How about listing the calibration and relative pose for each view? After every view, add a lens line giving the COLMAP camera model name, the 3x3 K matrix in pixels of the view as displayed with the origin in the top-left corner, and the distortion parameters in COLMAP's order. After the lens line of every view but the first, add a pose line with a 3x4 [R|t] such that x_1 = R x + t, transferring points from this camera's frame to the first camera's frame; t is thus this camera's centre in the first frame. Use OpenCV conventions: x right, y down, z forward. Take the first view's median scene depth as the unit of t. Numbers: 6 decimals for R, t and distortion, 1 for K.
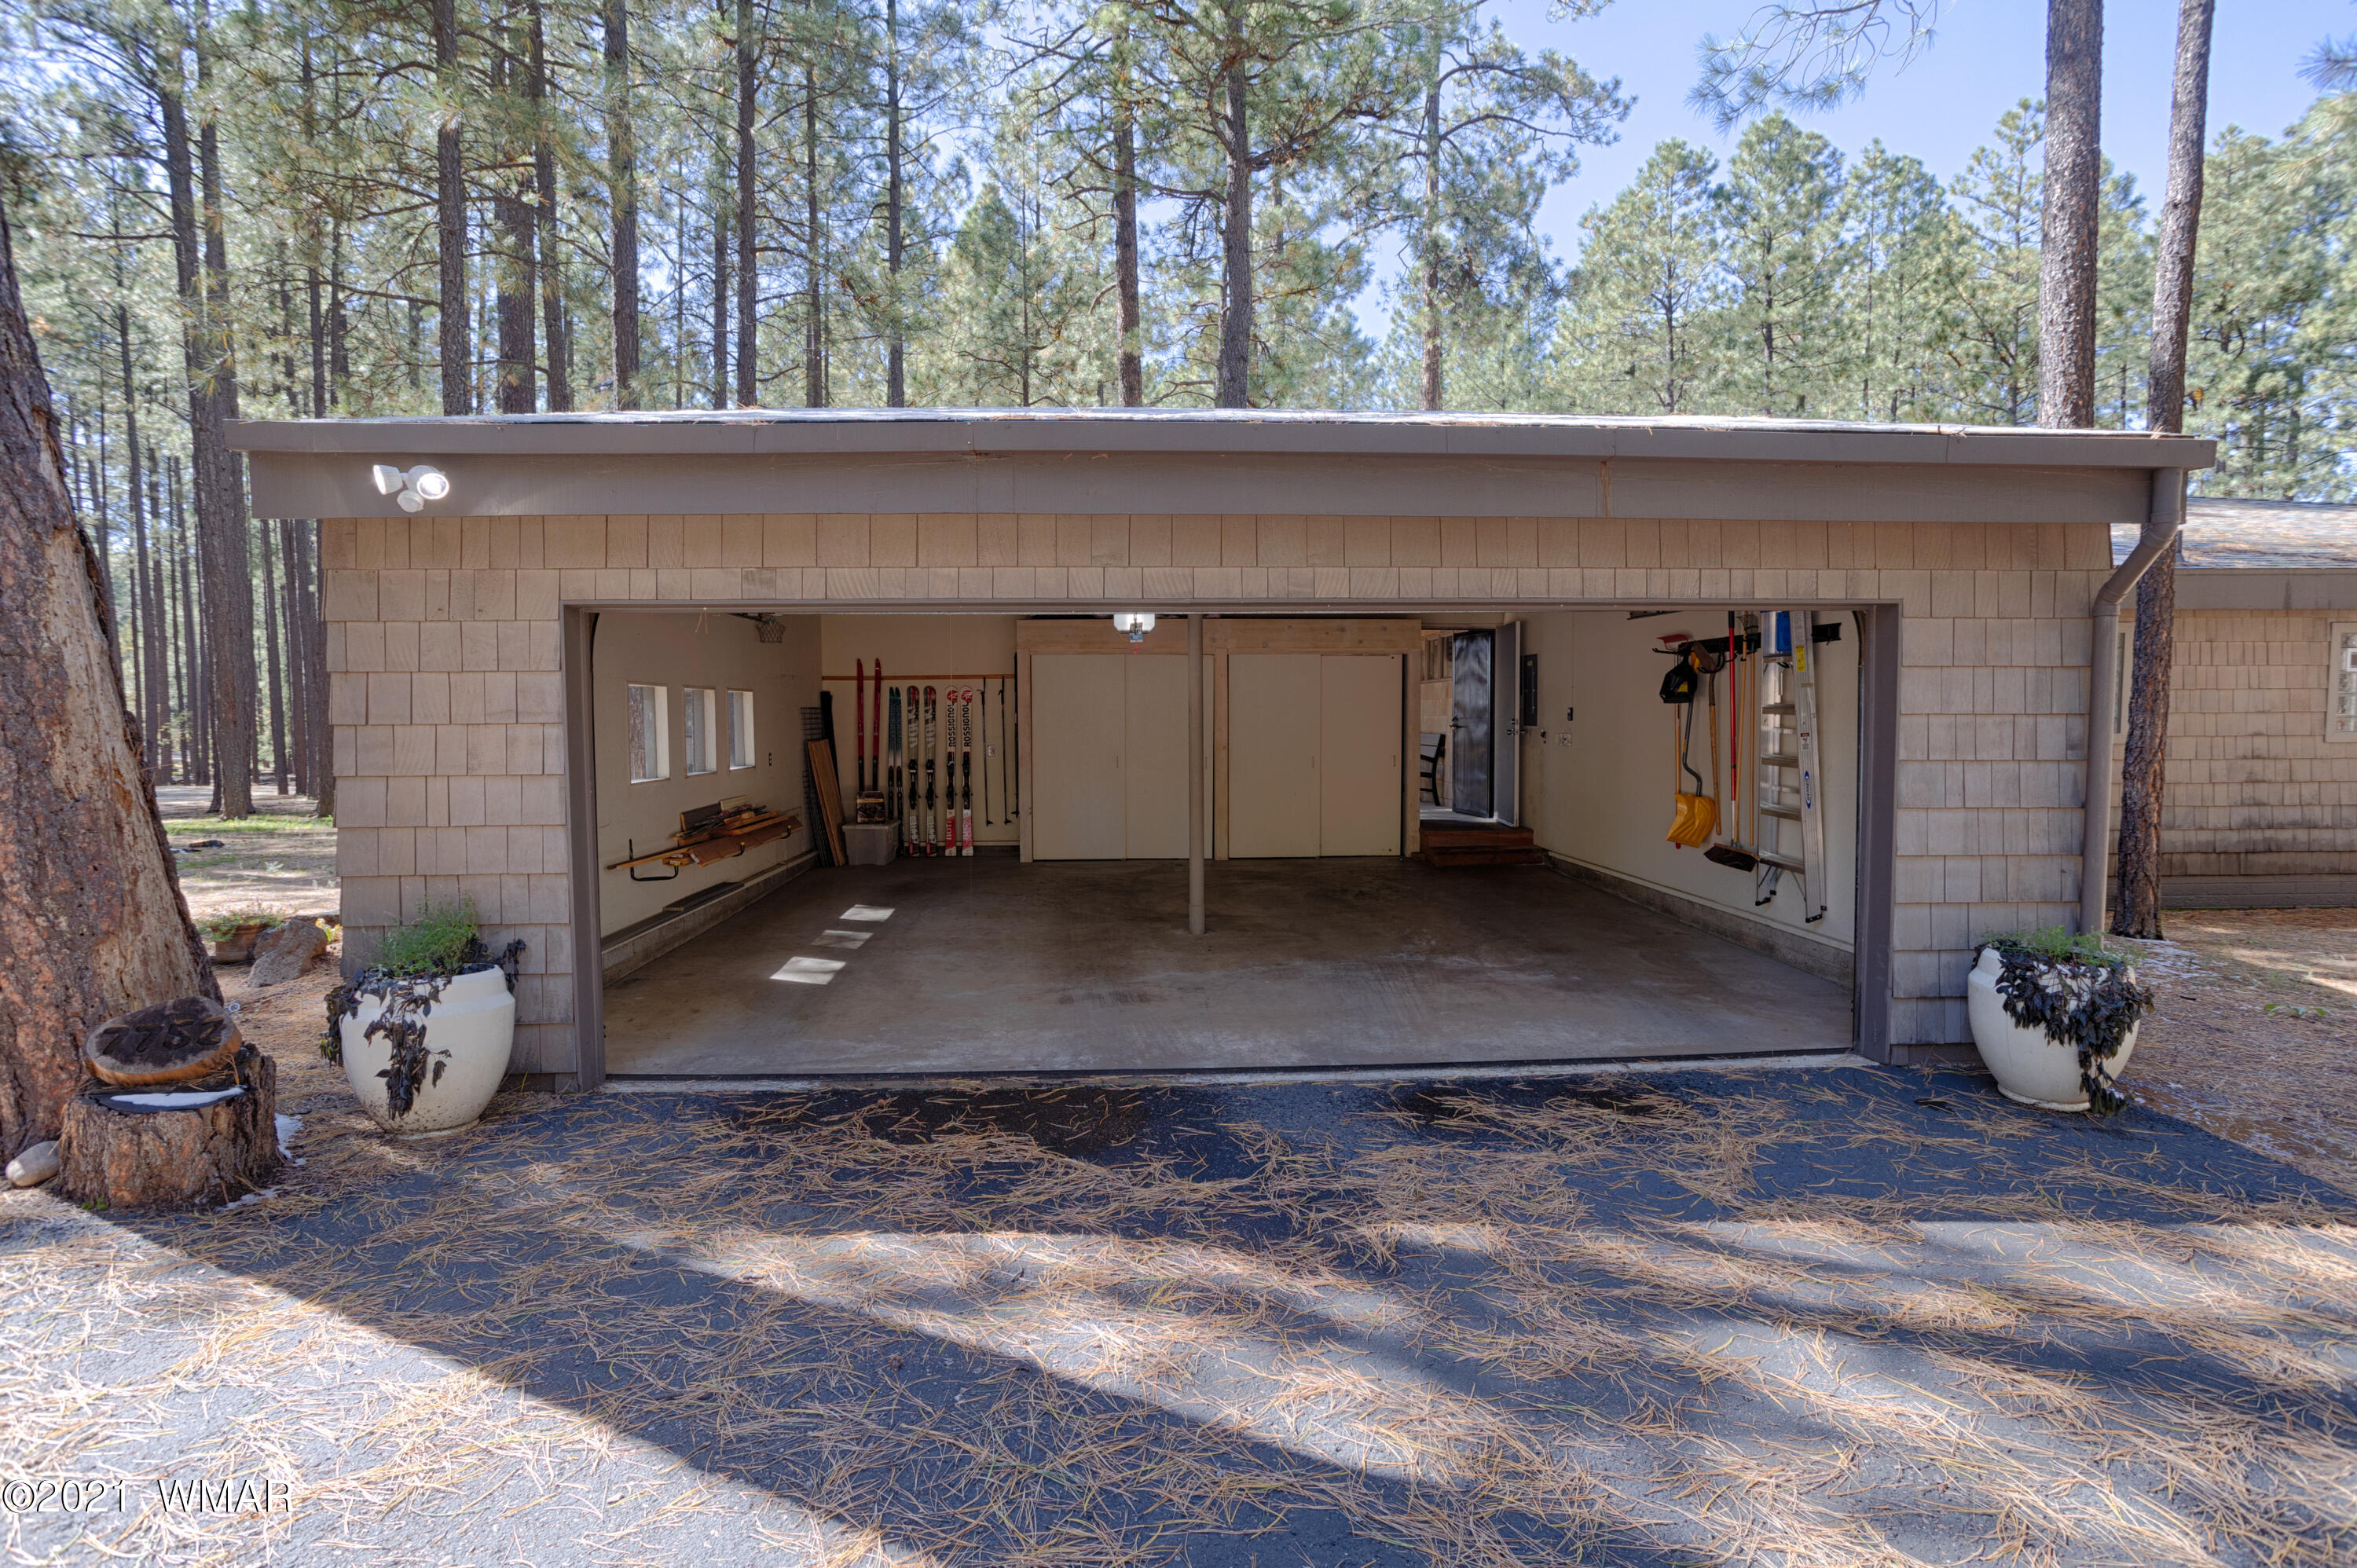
lens RADIAL K [[1132.5, 0, 1175.0], [0, 1132.5, 779.5], [0, 0, 1]] dist [-0.047720, 0.025007]
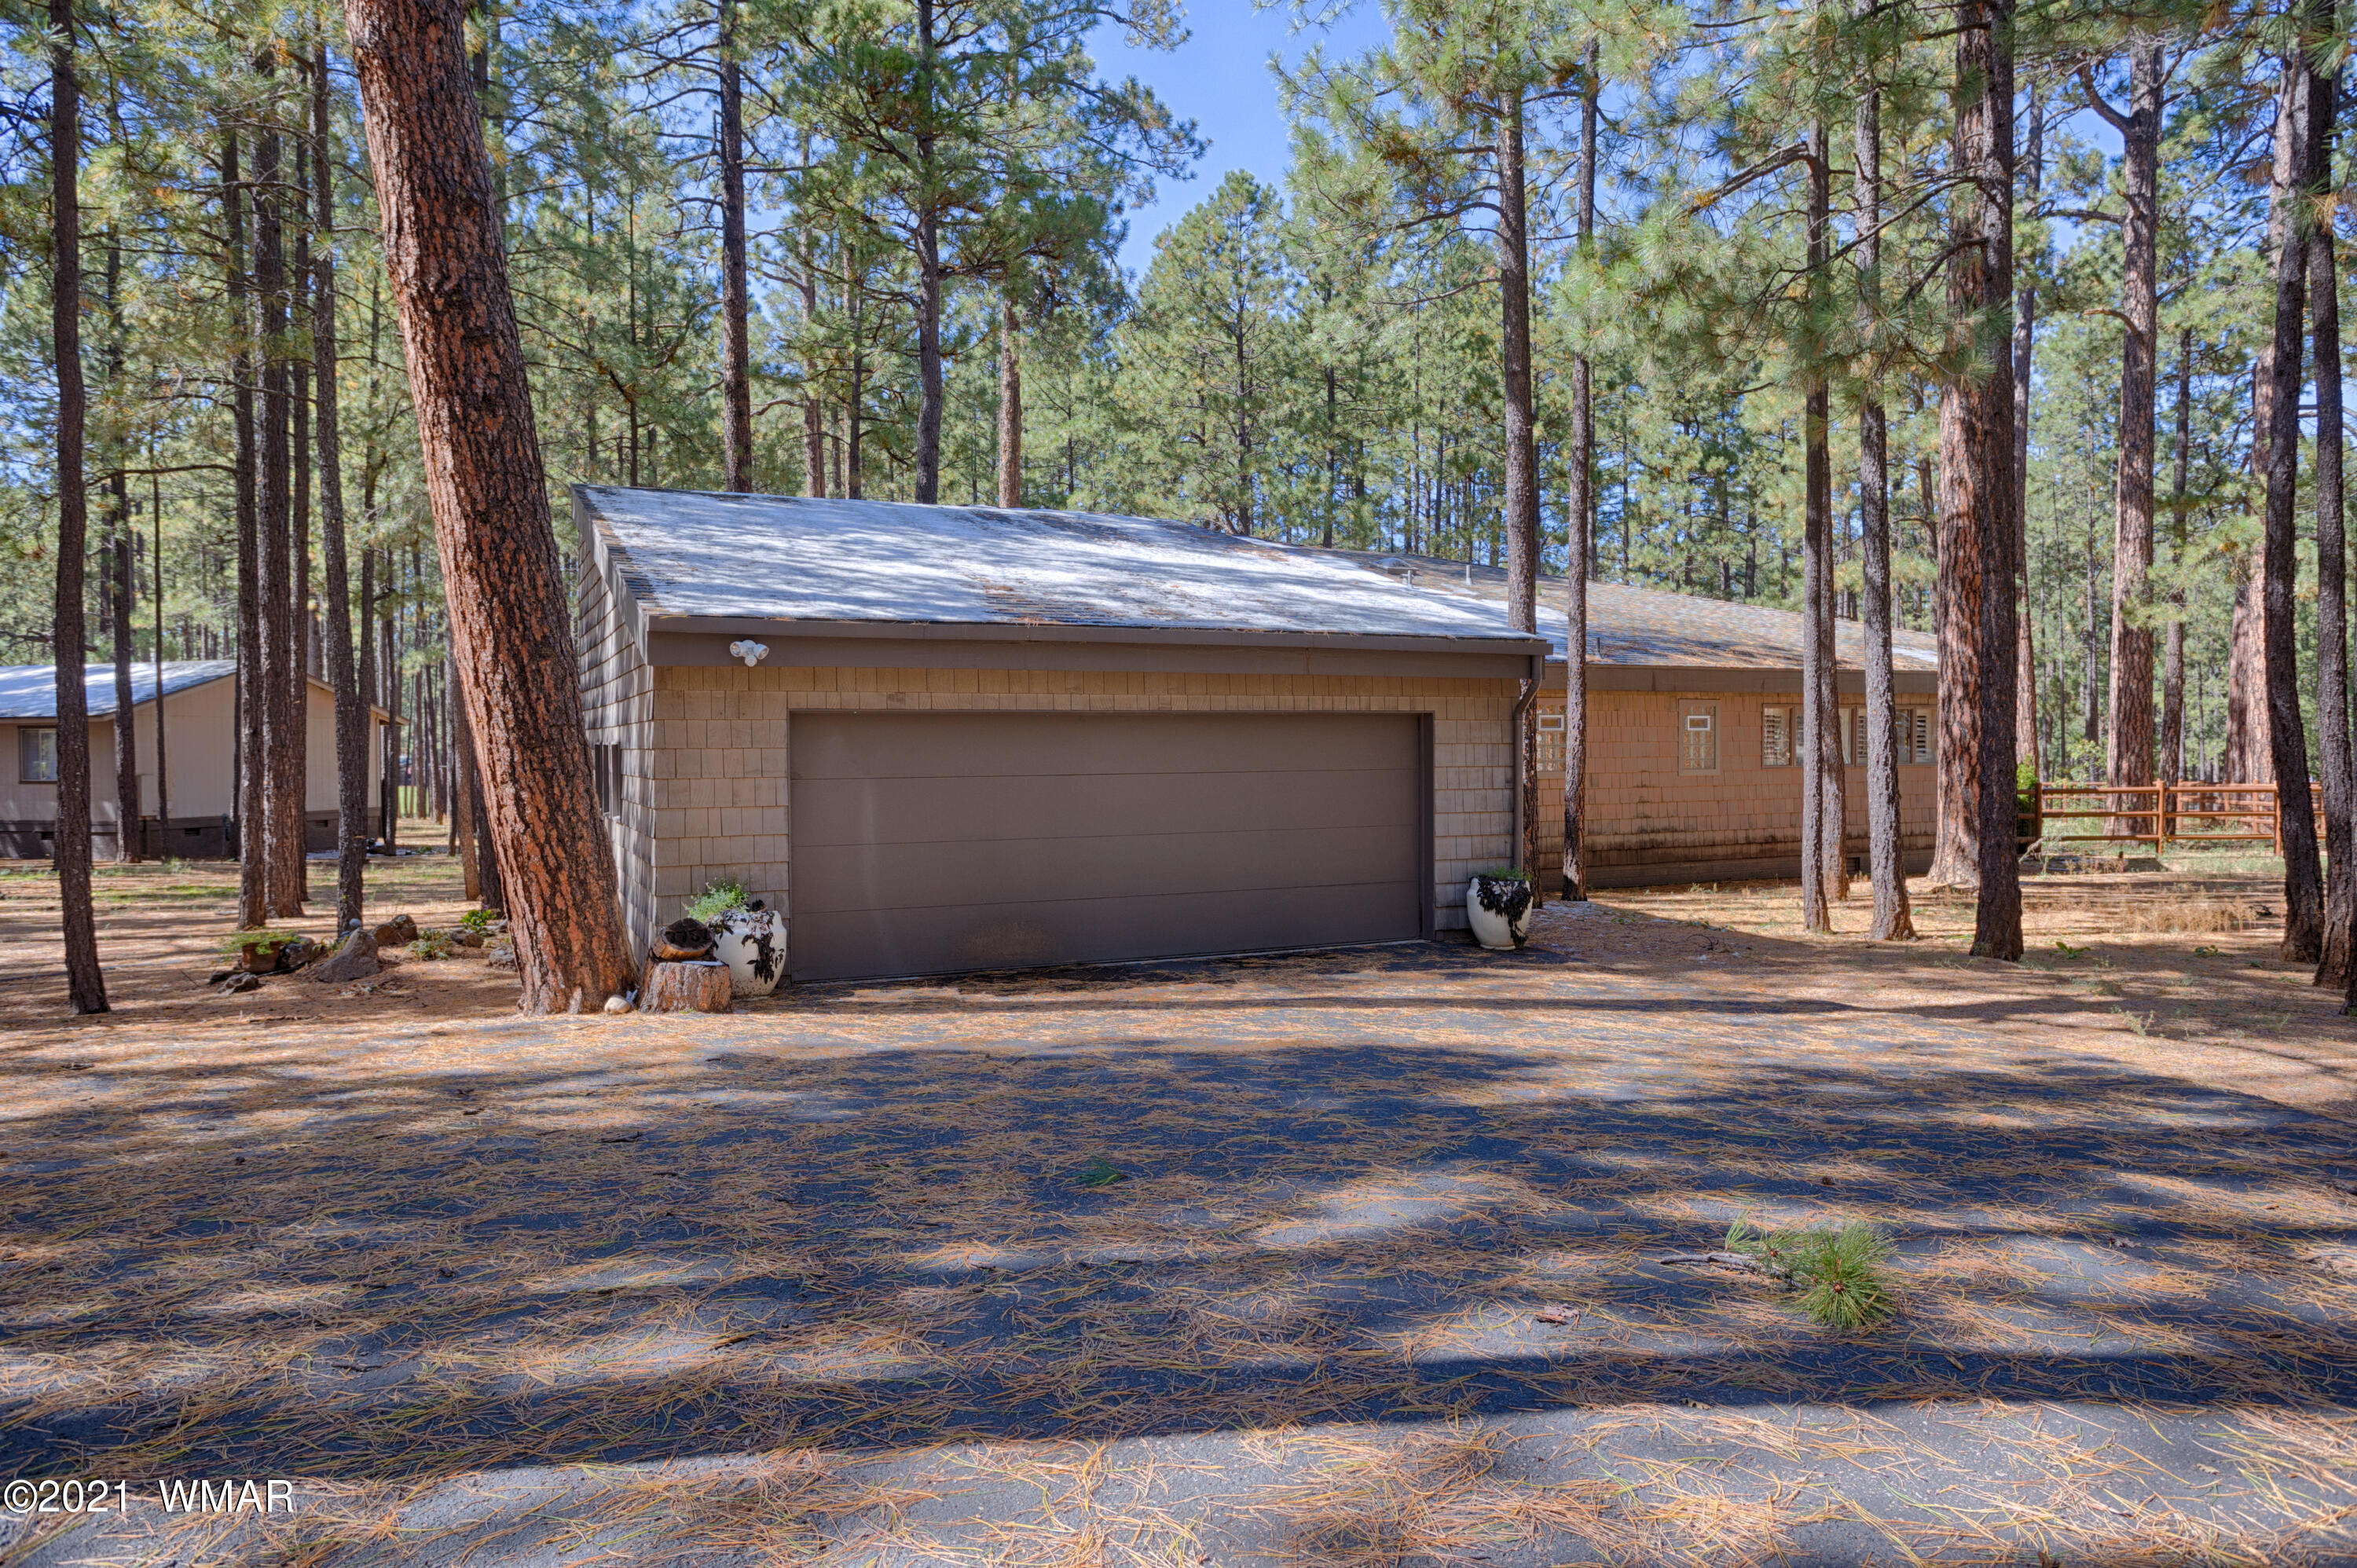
lens RADIAL K [[1599.2, 0, 1178.5], [0, 1599.2, 784.0], [0, 0, 1]] dist [-0.088301, 0.000114]
pose [[0.920851, -0.009480, 0.389800, -0.179386], [0.021300, 0.999435, -0.026012, 0.007620], [-0.389333, 0.032256, 0.920532, -0.293220]]
